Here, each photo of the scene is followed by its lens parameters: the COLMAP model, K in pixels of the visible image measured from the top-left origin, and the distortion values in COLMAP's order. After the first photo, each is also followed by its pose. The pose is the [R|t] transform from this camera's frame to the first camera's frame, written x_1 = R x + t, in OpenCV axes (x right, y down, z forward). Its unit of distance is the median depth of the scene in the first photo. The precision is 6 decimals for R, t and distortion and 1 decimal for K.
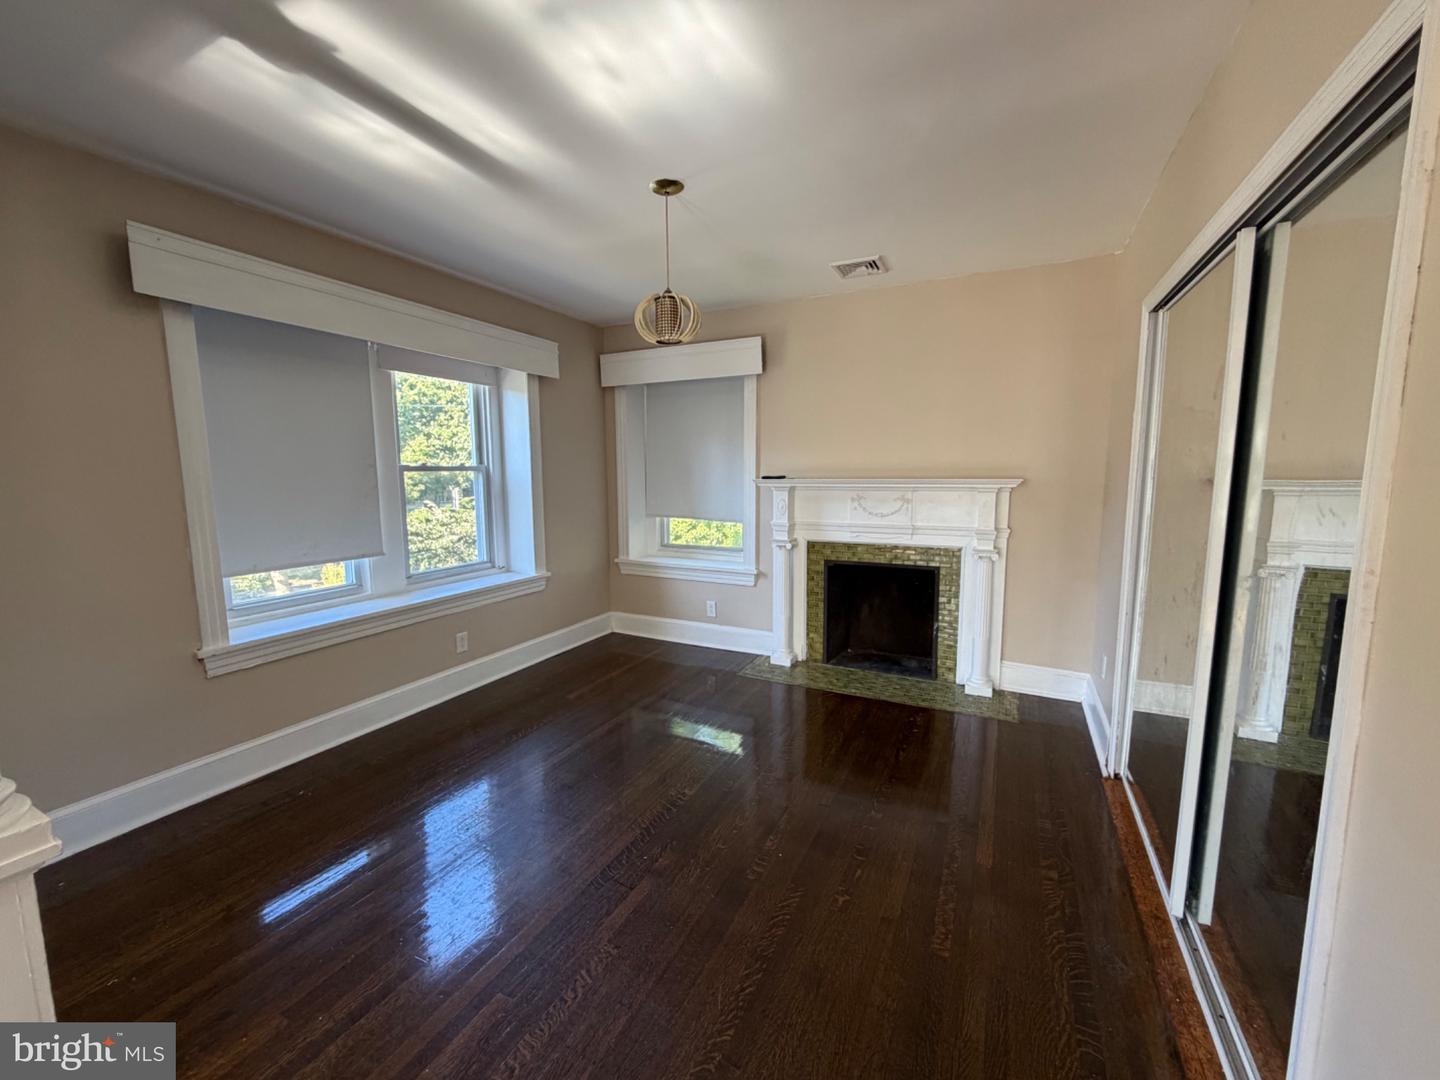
lens RADIAL K [[578.0, 0, 714.8], [0, 578.0, 539.2], [0, 0, 1]] dist [0.000214, 0.000123]
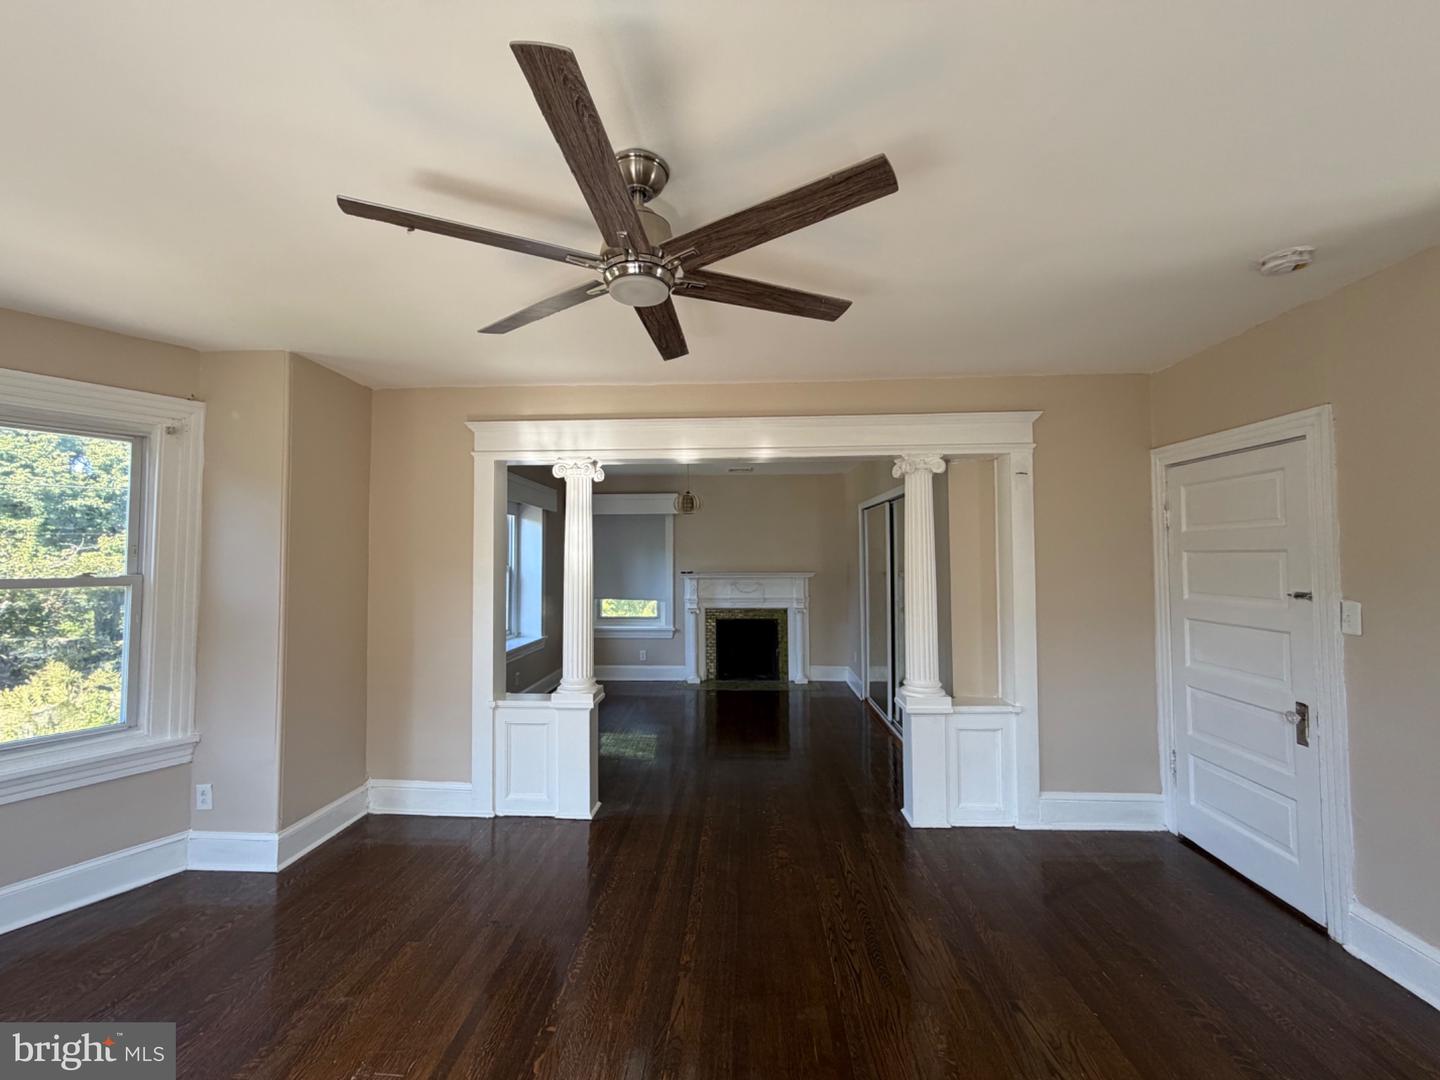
lens RADIAL K [[578.0, 0, 714.8], [0, 578.0, 539.2], [0, 0, 1]] dist [0.000214, 0.000123]
pose [[0.914987, 0.017158, 0.403119, -0.535240], [0.046700, 0.987878, -0.148044, 0.057044], [-0.400772, 0.154284, 0.903094, -0.633079]]
